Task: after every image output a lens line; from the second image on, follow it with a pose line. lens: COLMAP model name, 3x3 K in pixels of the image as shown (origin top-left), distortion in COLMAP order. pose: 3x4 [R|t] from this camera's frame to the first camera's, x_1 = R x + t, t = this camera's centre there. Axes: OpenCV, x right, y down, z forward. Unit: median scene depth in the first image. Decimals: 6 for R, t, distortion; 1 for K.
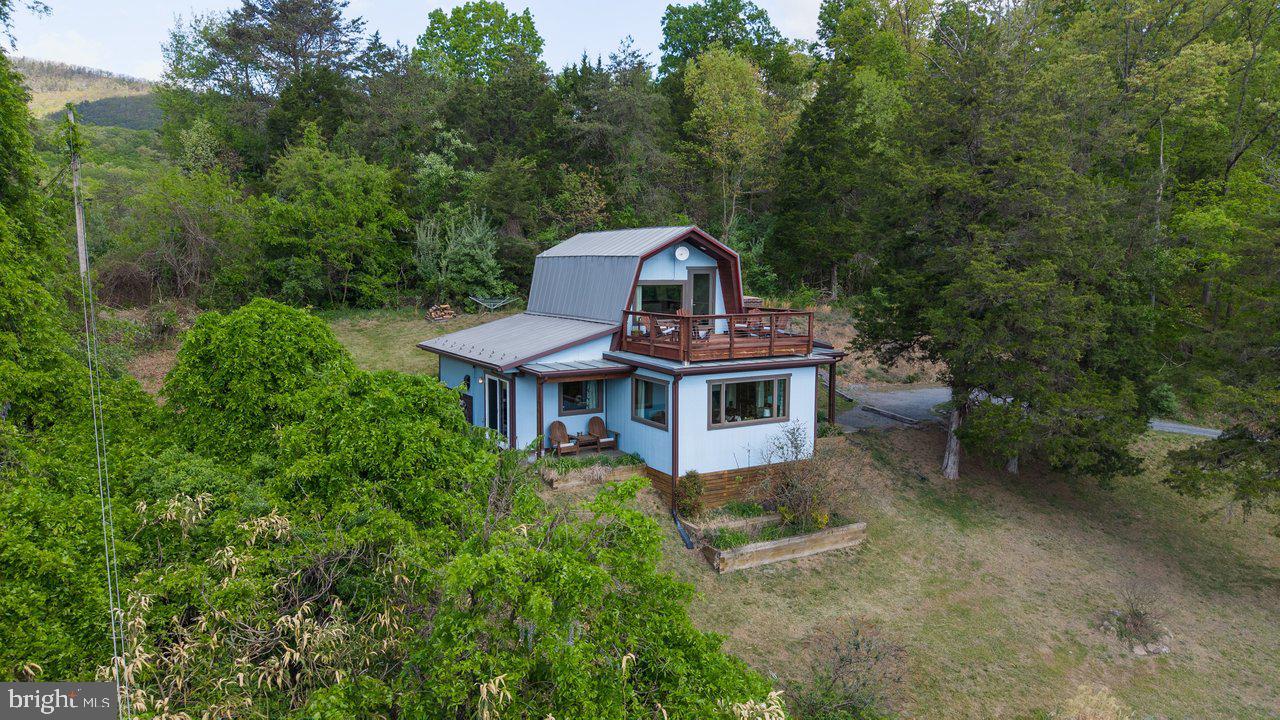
lens RADIAL K [[820.6, 0, 640.0], [0, 820.6, 360.0], [0, 0, 1]] dist [0.005829, -0.001976]
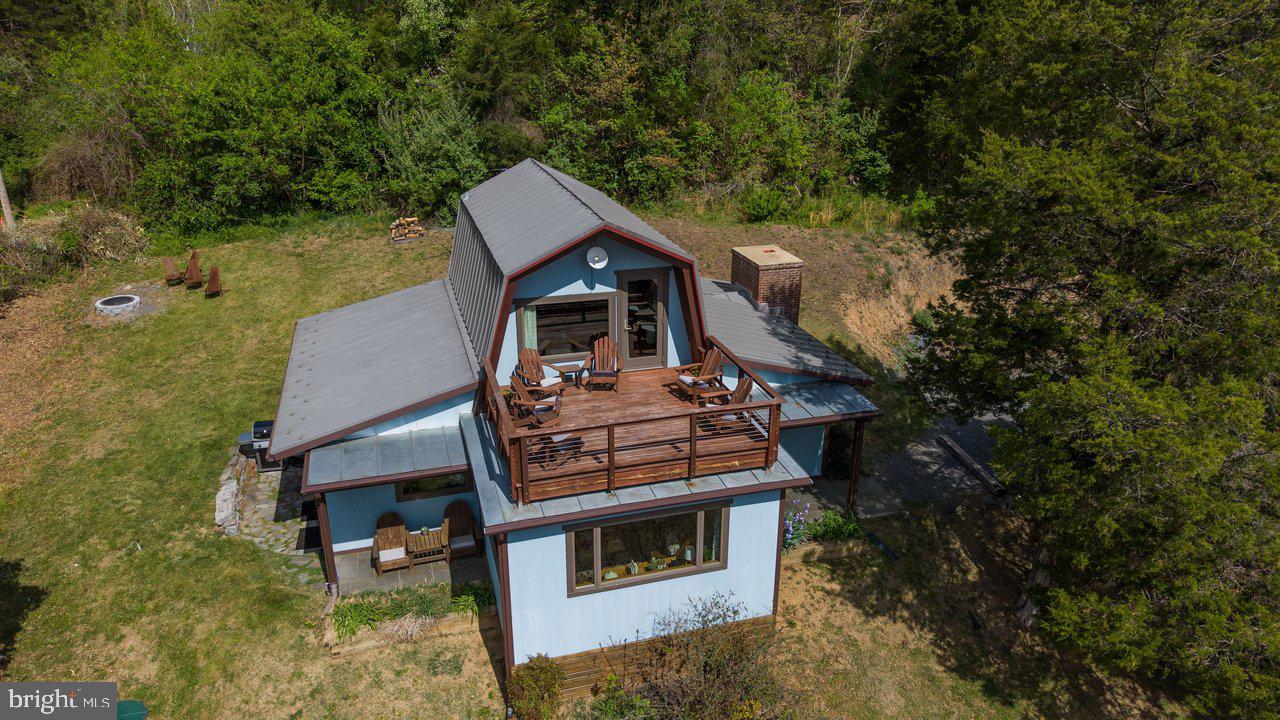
lens RADIAL K [[820.6, 0, 640.0], [0, 820.6, 360.0], [0, 0, 1]] dist [0.005829, -0.001976]
pose [[0.969915, 0.091784, -0.225479, 0.252671], [-0.027754, 0.961854, 0.272152, -0.248396], [0.241857, -0.257707, 0.935464, 0.473821]]
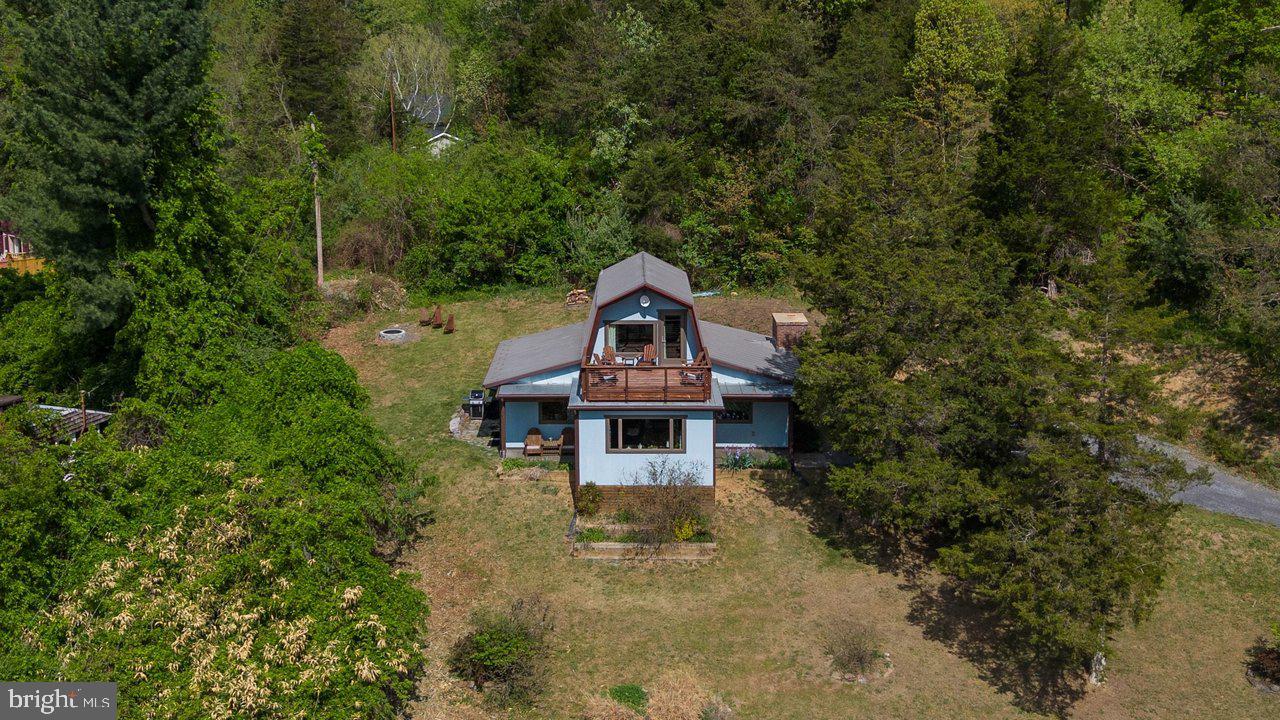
lens RADIAL K [[1347.0, 0, 640.0], [0, 1347.0, 360.0], [0, 0, 1]] dist [-0.001698, -0.004033]
pose [[0.859742, 0.107756, -0.499232, 1.157299], [-0.050254, 0.990594, 0.127270, -0.329235], [0.508250, -0.084331, 0.857071, -0.777631]]
